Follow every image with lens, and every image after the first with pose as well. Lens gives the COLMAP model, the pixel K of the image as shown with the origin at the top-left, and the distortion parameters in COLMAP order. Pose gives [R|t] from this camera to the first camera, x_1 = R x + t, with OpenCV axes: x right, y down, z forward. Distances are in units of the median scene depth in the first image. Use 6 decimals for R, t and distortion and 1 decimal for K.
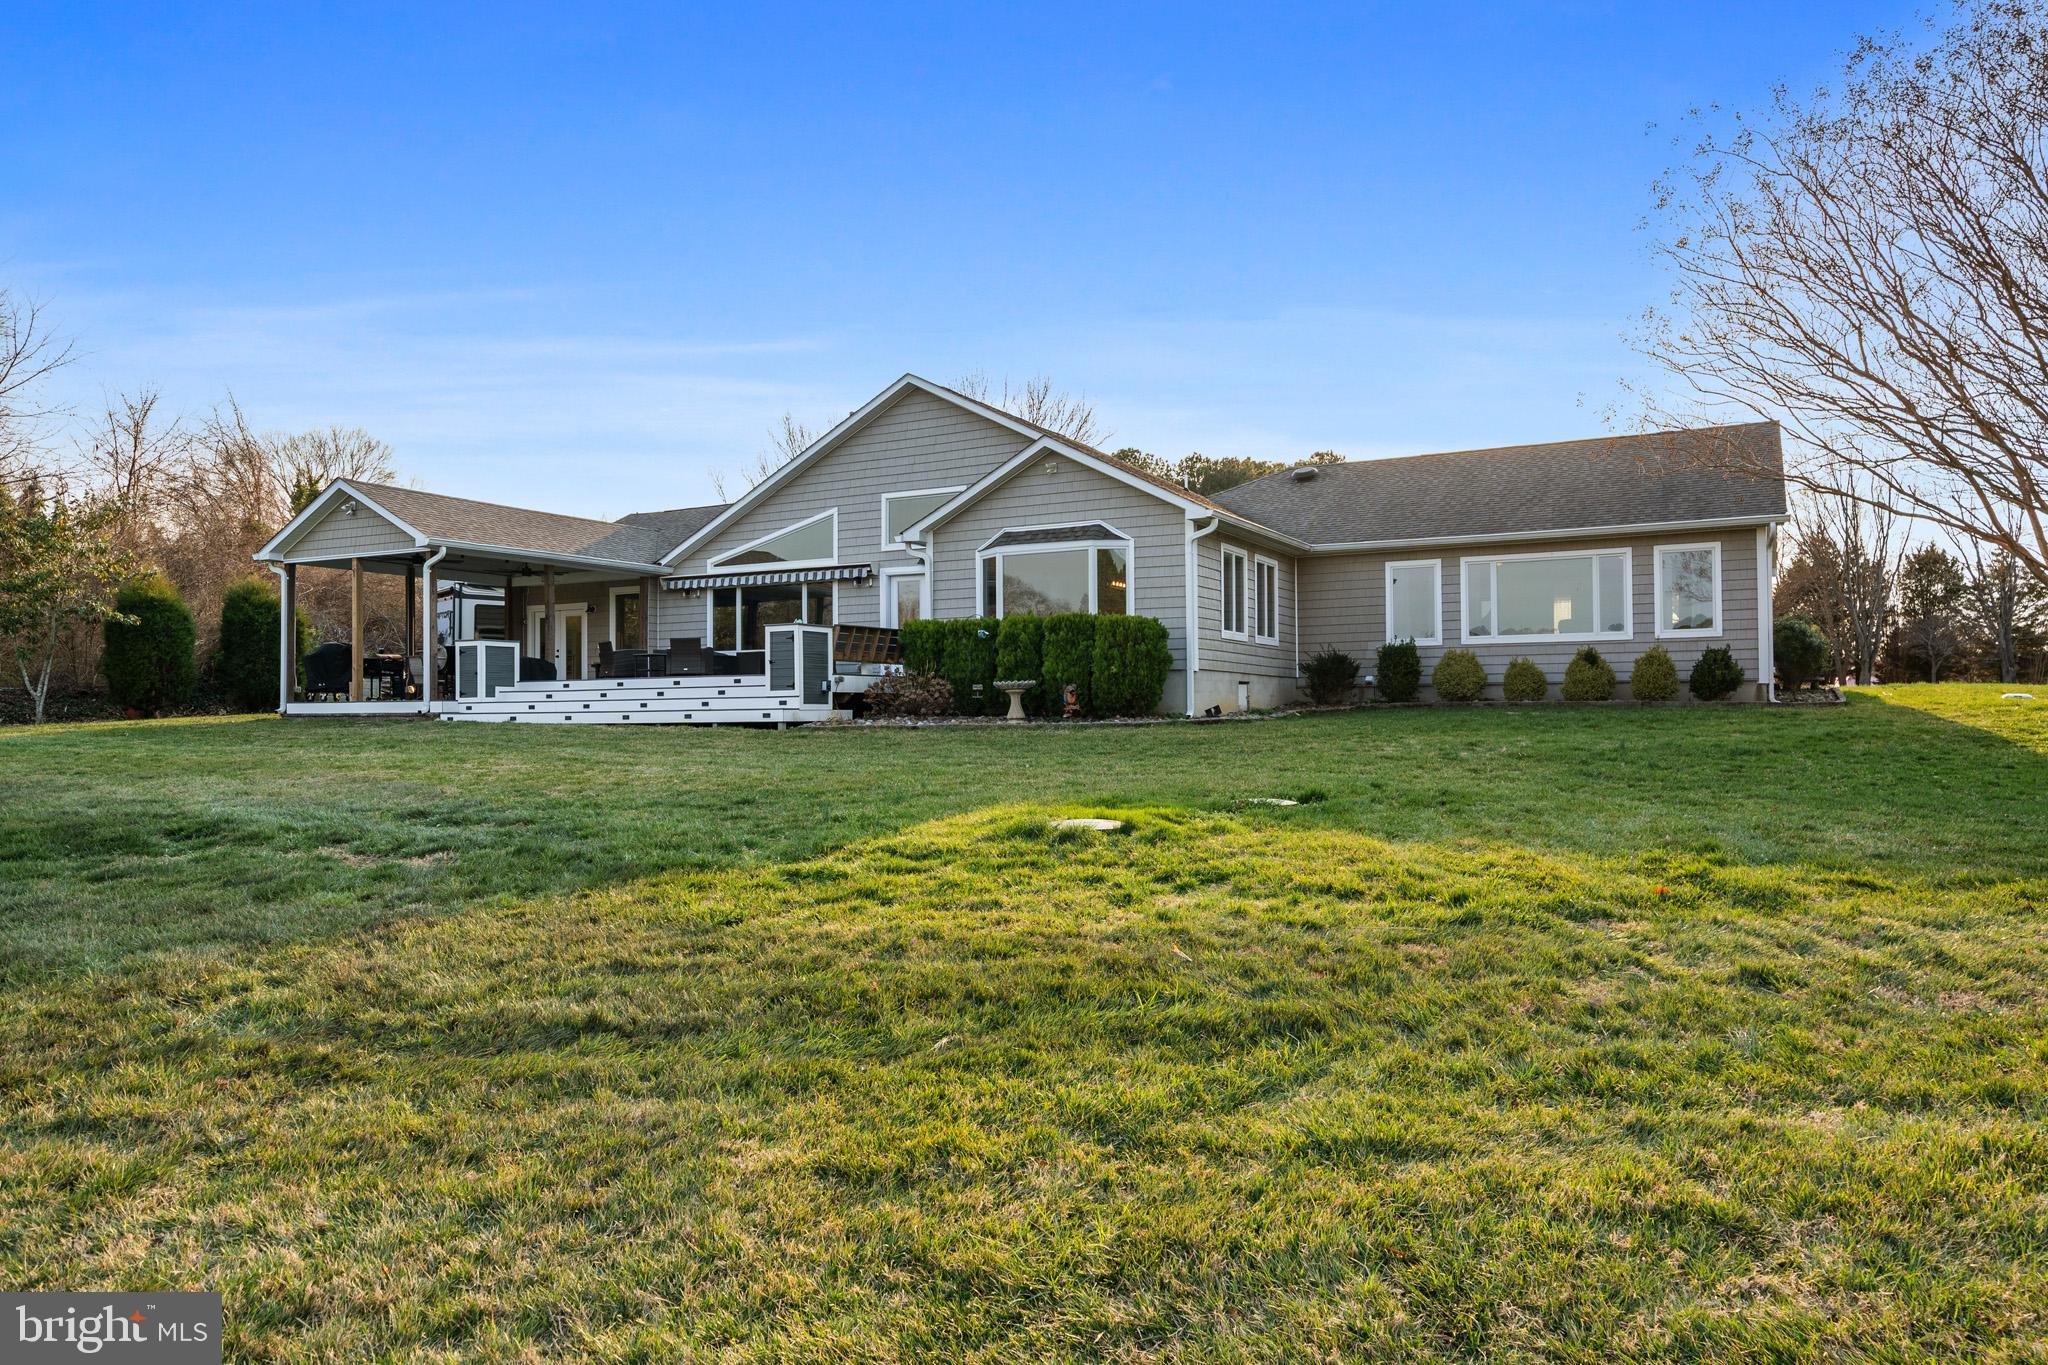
lens RADIAL K [[1289.1, 0, 1028.3], [0, 1289.1, 683.5], [0, 0, 1]] dist [0.024508, -0.001025]
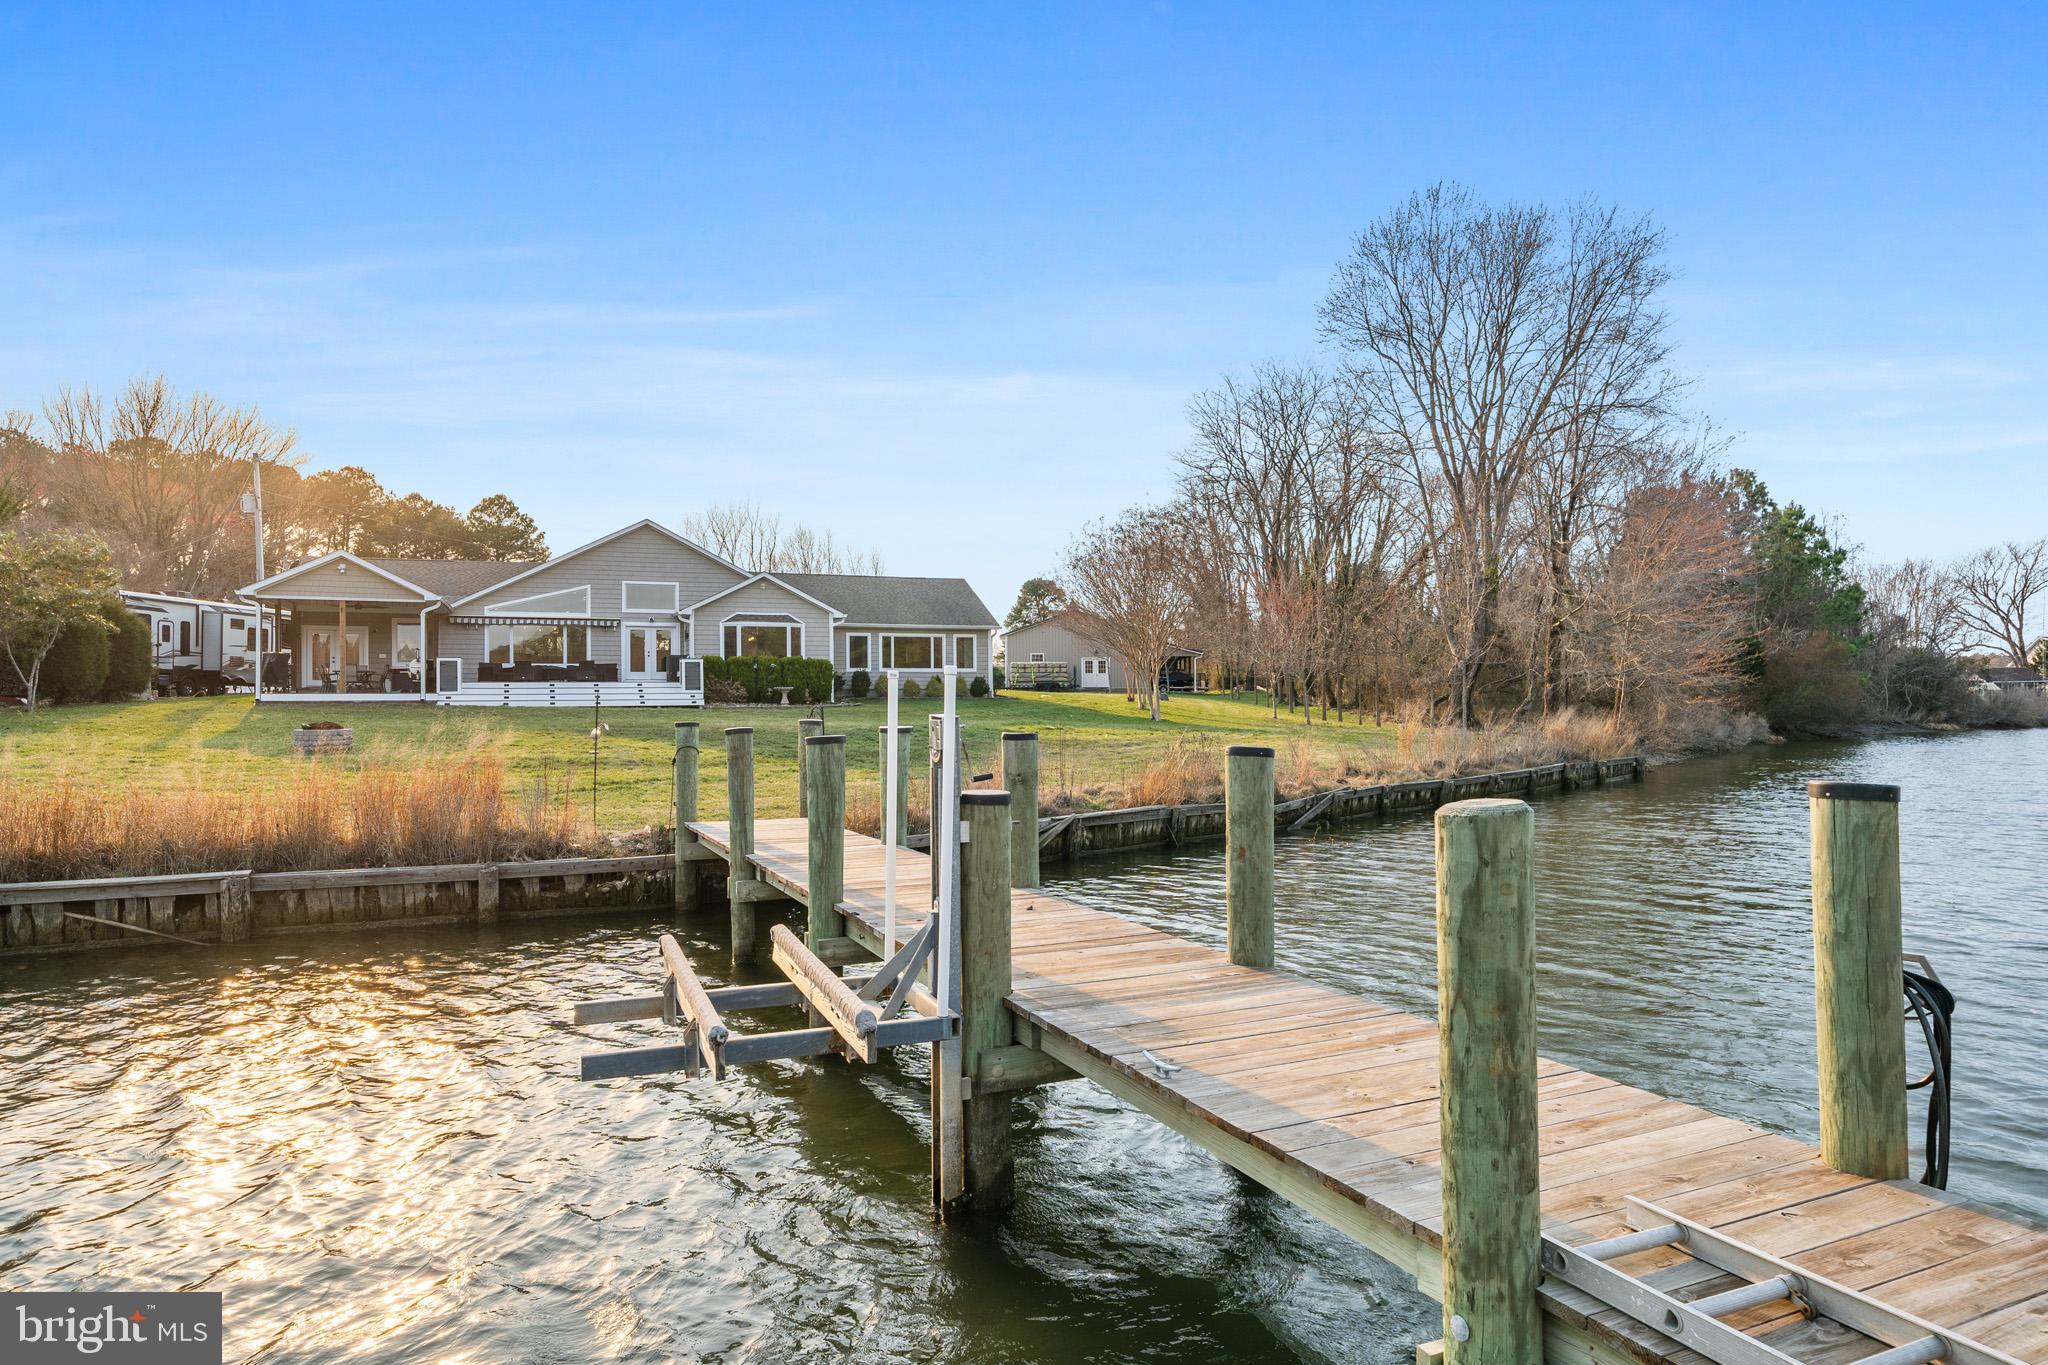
lens RADIAL K [[1209.5, 0, 992.7], [0, 1209.5, 712.3], [0, 0, 1]] dist [0.020493, -0.006204]
pose [[0.667568, -0.003692, 0.744540, -1.110891], [-0.016190, 0.999679, 0.019473, -0.004063], [-0.744373, -0.025053, 0.667294, -0.557754]]
